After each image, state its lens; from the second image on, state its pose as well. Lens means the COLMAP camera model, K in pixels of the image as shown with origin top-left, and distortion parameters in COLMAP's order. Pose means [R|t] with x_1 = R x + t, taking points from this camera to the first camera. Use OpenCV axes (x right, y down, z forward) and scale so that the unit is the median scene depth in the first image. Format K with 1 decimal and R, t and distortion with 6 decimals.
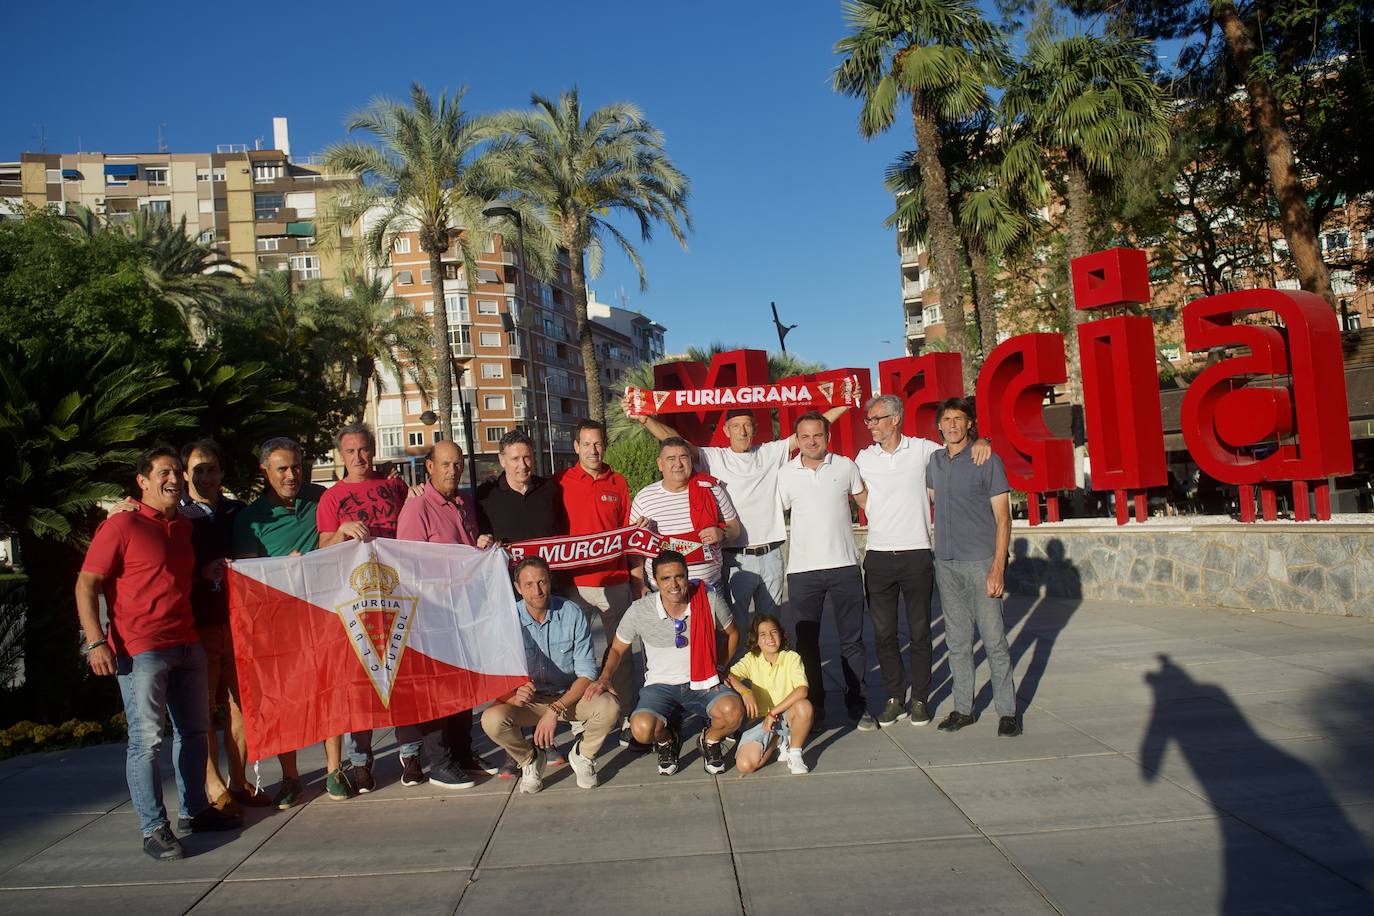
lens RADIAL K [[1197.0, 0, 609.3], [0, 1197.0, 464.7], [0, 0, 1]] dist [-0.005383, -0.016119]
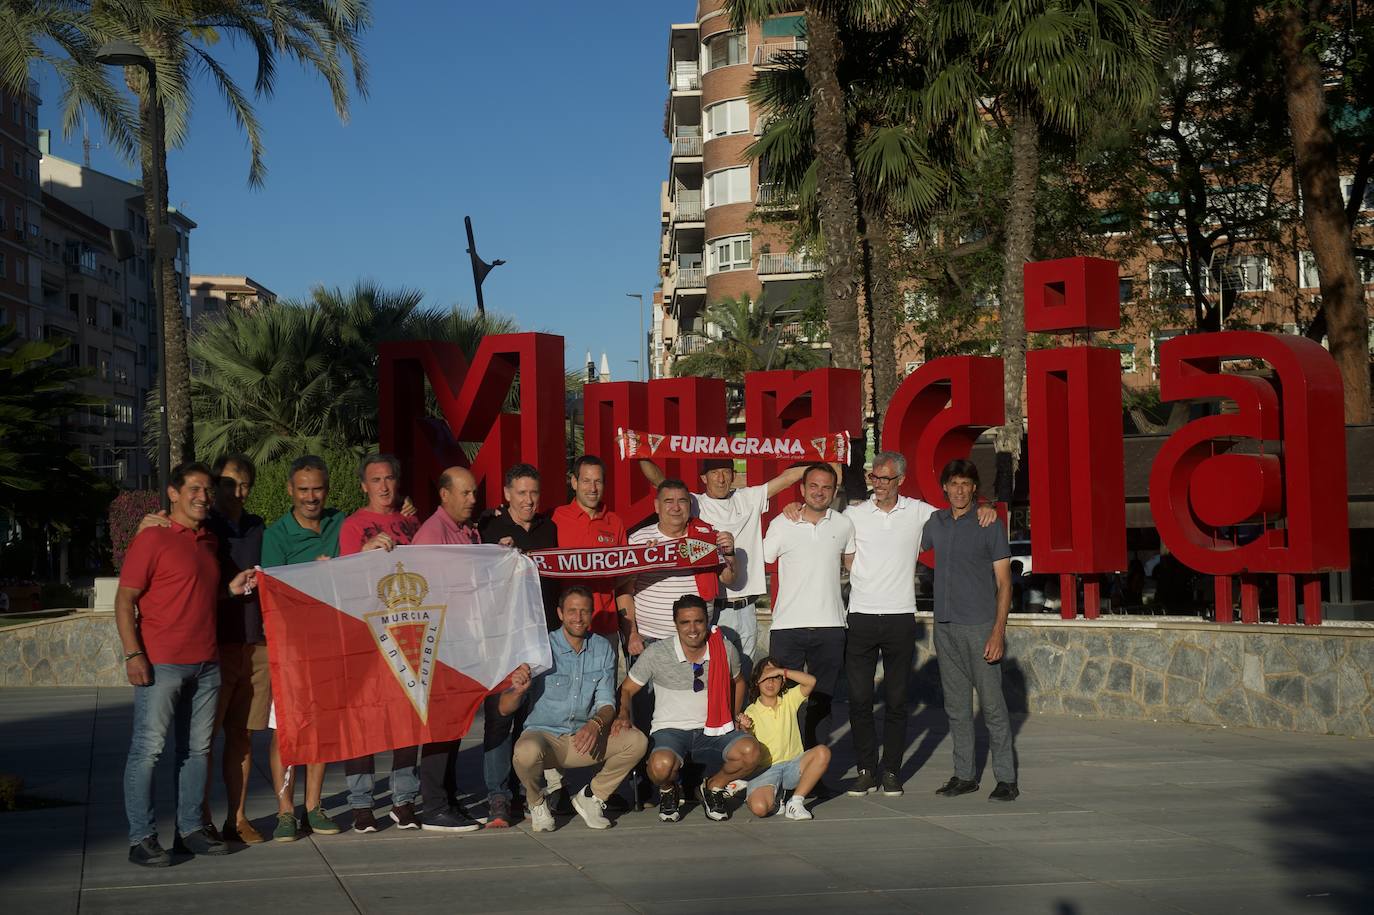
lens RADIAL K [[2442.6, 0, 687.0], [0, 2442.6, 457.5], [0, 0, 1]] dist [0.389804, 0.044563]
pose [[0.961005, 0.066288, 0.268468, -0.267354], [-0.060842, 0.997739, -0.028561, 0.007711], [-0.269754, 0.011113, 0.962865, -0.514906]]
